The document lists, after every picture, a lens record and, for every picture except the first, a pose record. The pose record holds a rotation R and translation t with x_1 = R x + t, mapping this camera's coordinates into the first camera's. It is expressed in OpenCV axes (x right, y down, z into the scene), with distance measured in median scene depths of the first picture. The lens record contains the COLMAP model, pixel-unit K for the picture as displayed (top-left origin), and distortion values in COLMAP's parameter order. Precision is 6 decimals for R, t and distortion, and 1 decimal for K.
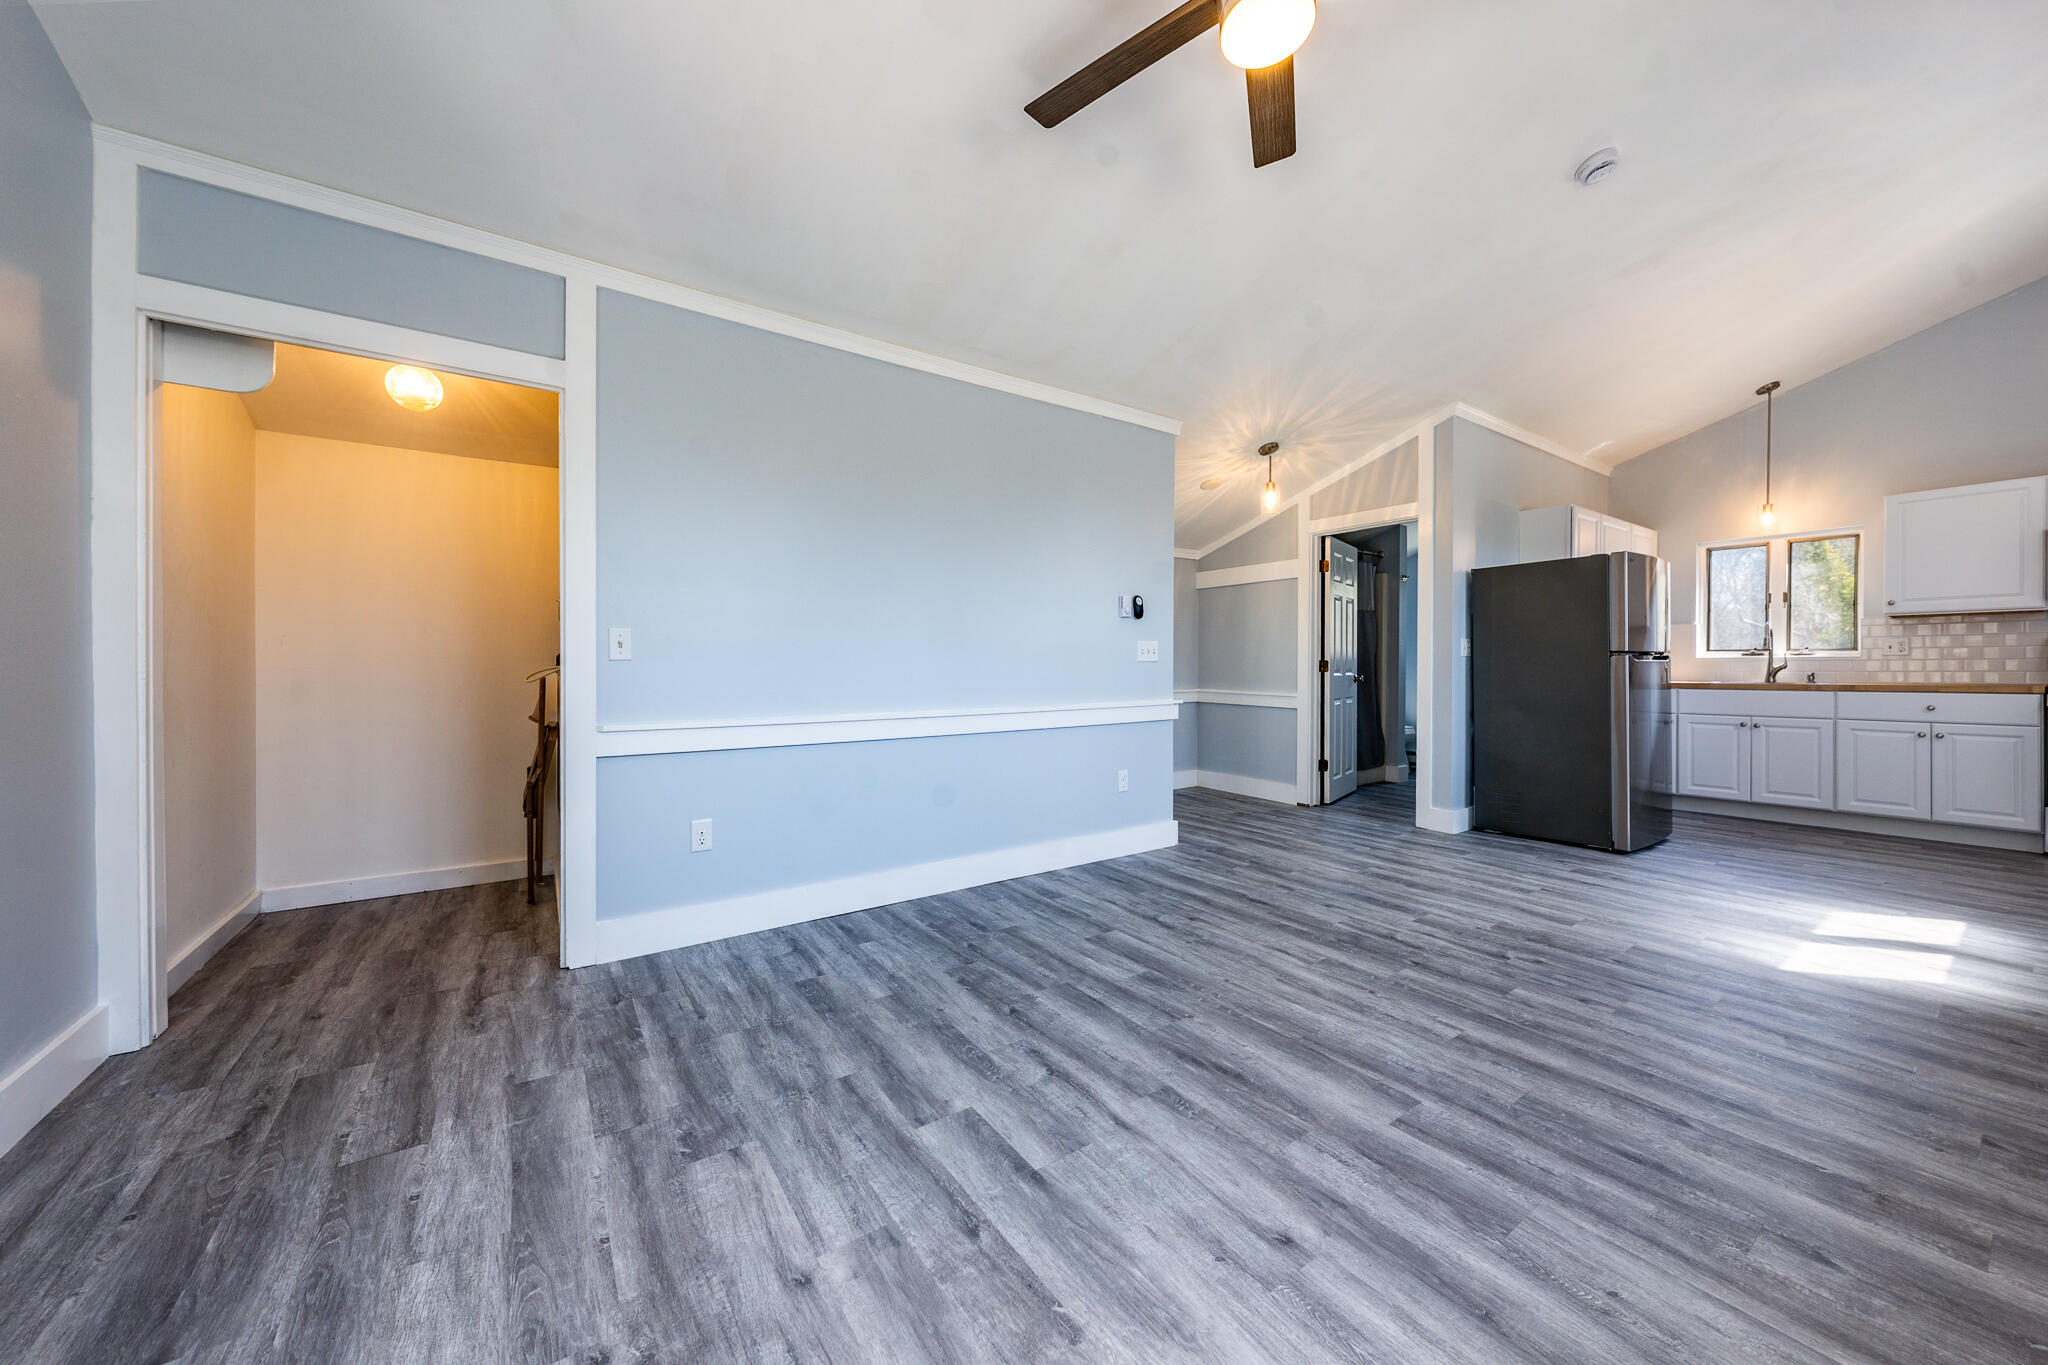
lens RADIAL K [[715.8, 0, 1027.2], [0, 715.8, 673.9], [0, 0, 1]] dist [-0.003579, -0.000146]
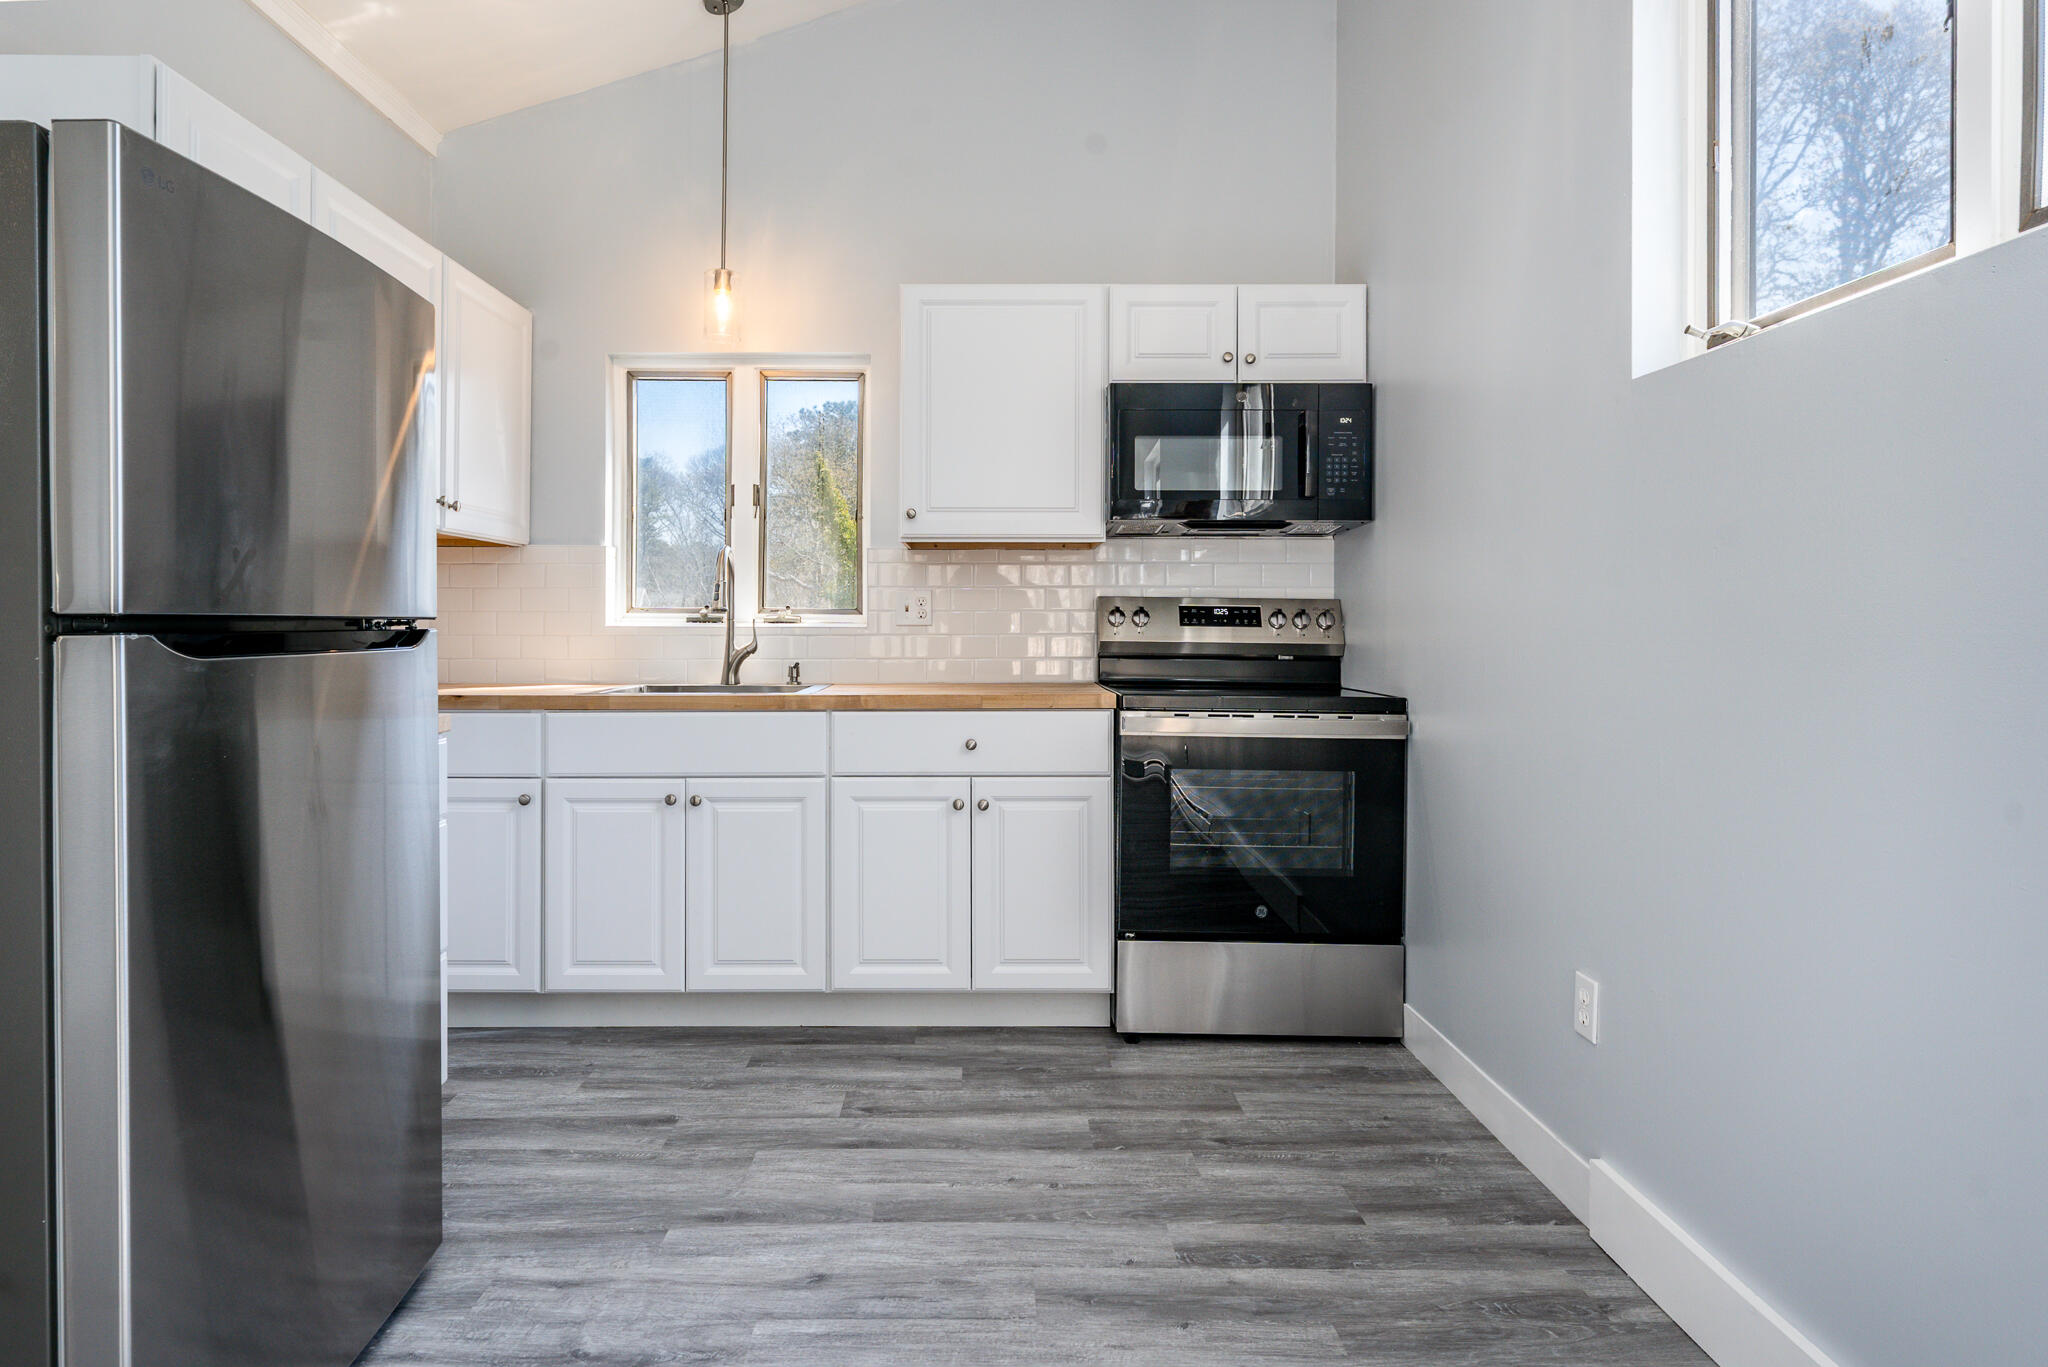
lens RADIAL K [[1178.6, 0, 977.8], [0, 1178.6, 628.1], [0, 0, 1]] dist [0.000376, 0.000195]
pose [[0.569520, 0.004240, 0.821967, 0.666571], [0.003234, 0.999967, -0.007399, -0.020955], [-0.821971, 0.006872, 0.569487, 0.577892]]
